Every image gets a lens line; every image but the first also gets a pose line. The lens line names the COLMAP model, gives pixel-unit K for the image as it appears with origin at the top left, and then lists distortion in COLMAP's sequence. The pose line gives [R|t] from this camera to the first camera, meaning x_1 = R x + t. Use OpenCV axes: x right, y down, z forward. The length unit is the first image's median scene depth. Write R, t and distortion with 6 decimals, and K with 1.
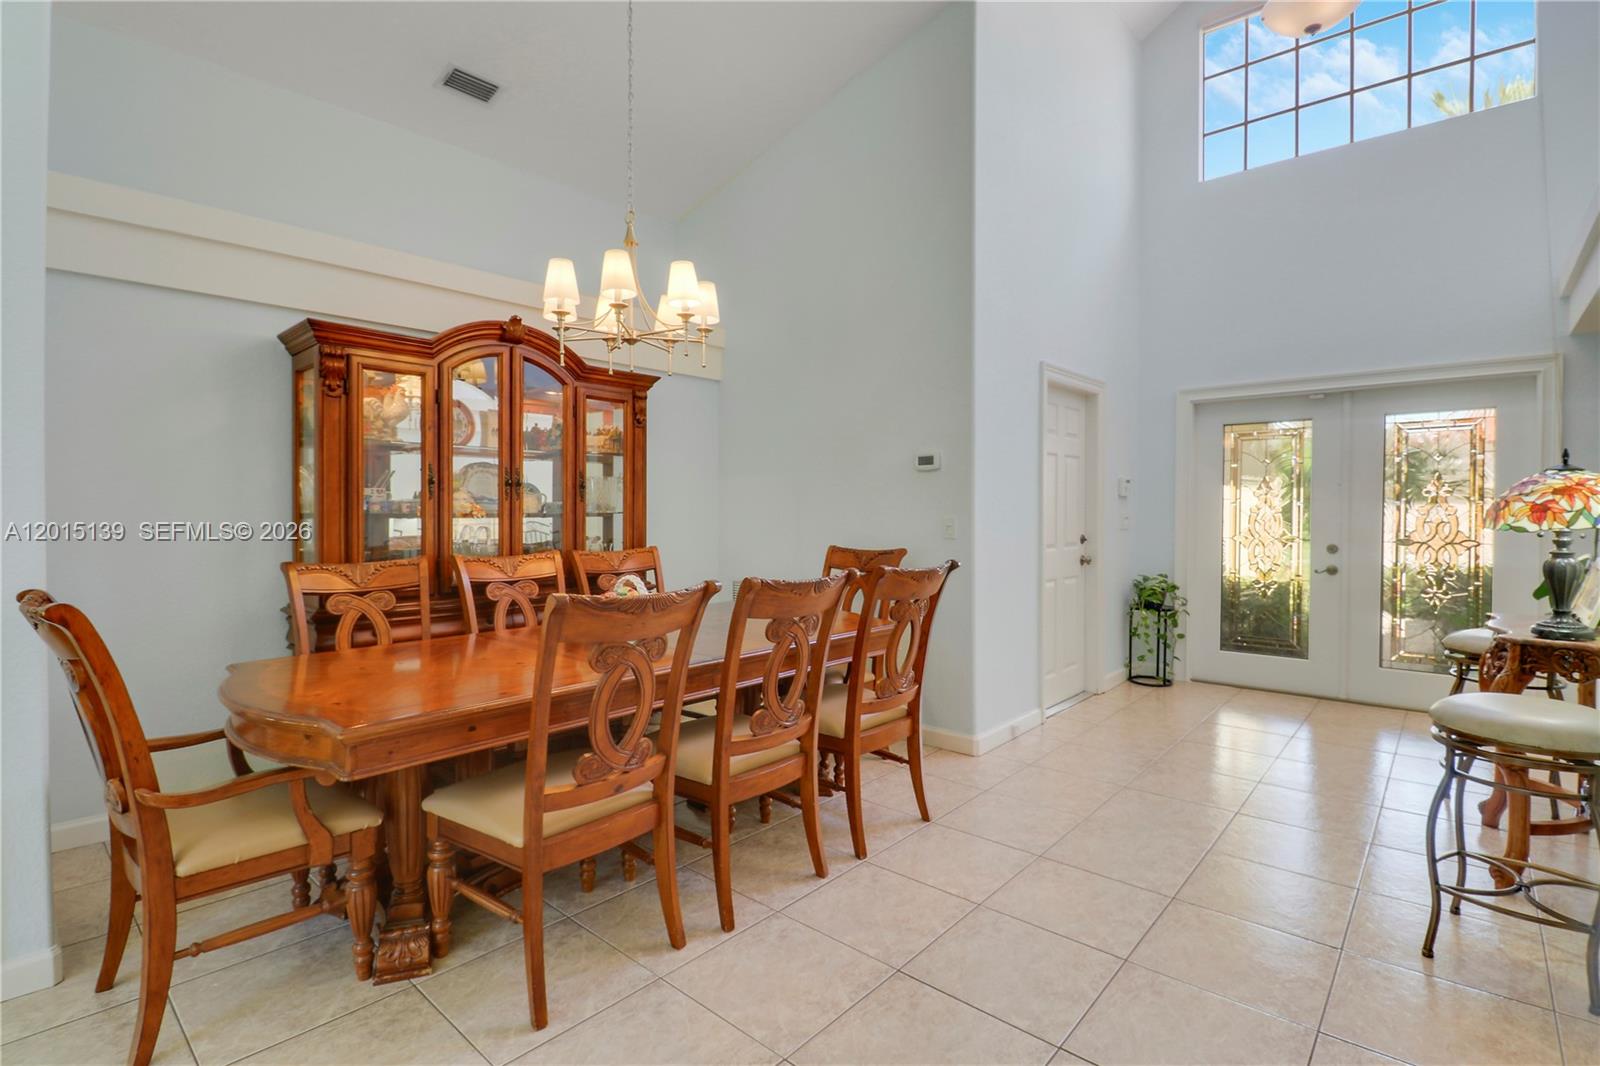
lens RADIAL K [[752.5, 0, 790.4], [0, 752.5, 529.5], [0, 0, 1]] dist [-0.006509, -0.002273]
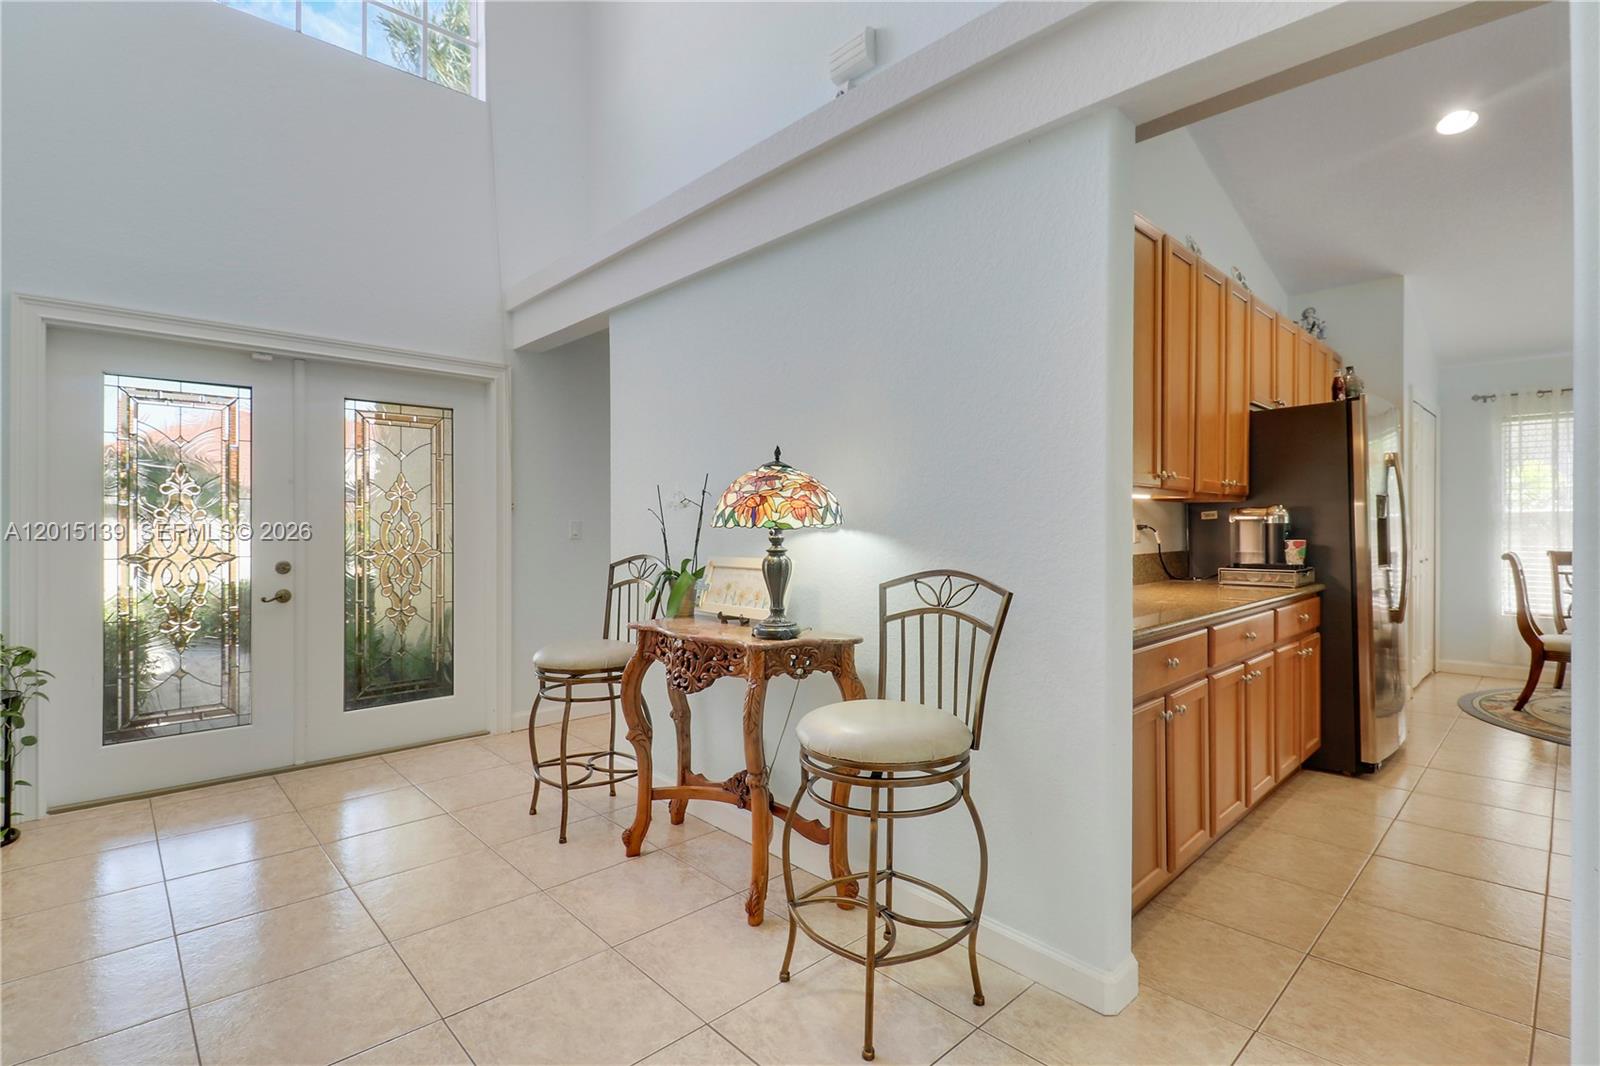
lens RADIAL K [[752.5, 0, 808.1], [0, 752.5, 531.9], [0, 0, 1]] dist [-0.006509, -0.002273]
pose [[0.074269, -0.002197, 0.997236, 0.022295], [0.025060, 0.999686, 0.000336, 0.003598], [-0.996923, 0.024966, 0.074300, 0.426925]]
